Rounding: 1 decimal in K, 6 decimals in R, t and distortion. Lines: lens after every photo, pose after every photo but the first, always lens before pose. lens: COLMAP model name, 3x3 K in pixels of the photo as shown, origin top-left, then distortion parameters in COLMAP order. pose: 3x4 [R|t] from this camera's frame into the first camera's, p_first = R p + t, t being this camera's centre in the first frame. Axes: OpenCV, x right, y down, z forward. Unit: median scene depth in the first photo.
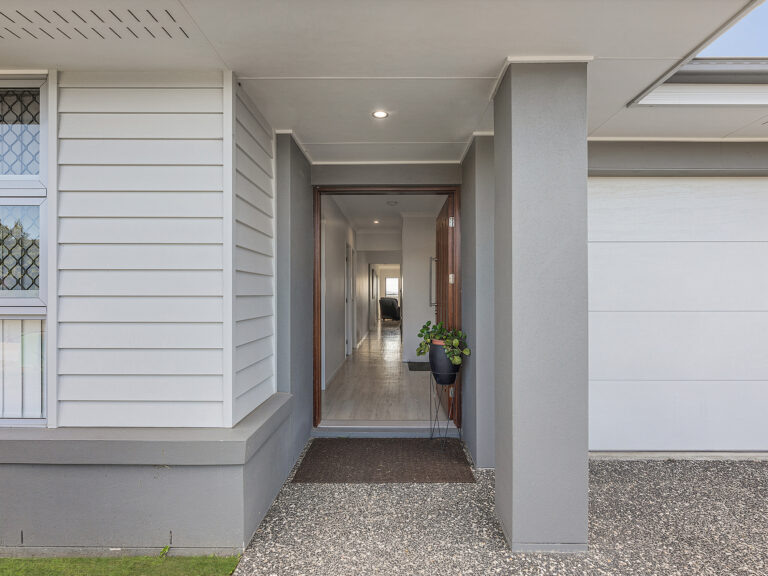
lens RADIAL K [[351.5, 0, 383.9], [0, 351.5, 290.0], [0, 0, 1]] dist [-0.000933, 0.000203]
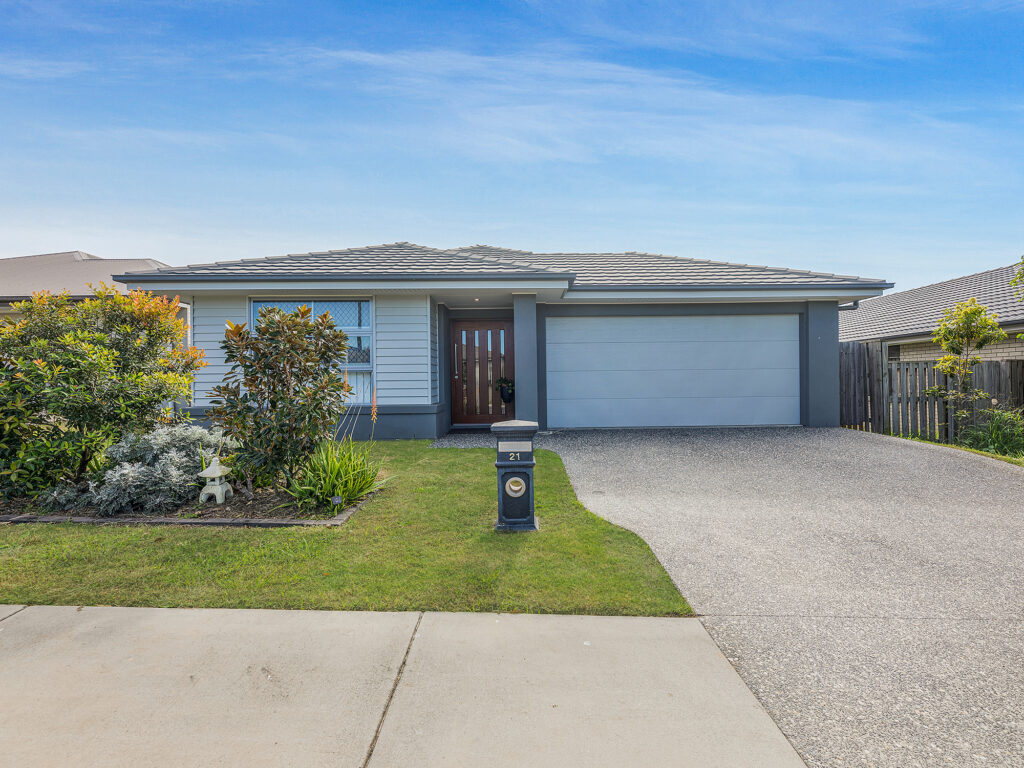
lens RADIAL K [[468.7, 0, 513.5], [0, 468.7, 381.2], [0, 0, 1]] dist [-0.000933, 0.000203]
pose [[0.999933, -0.011471, -0.001268, 0.339504], [0.011473, 0.999932, 0.002064, 0.174180], [0.001245, -0.002078, 0.999997, -3.273668]]
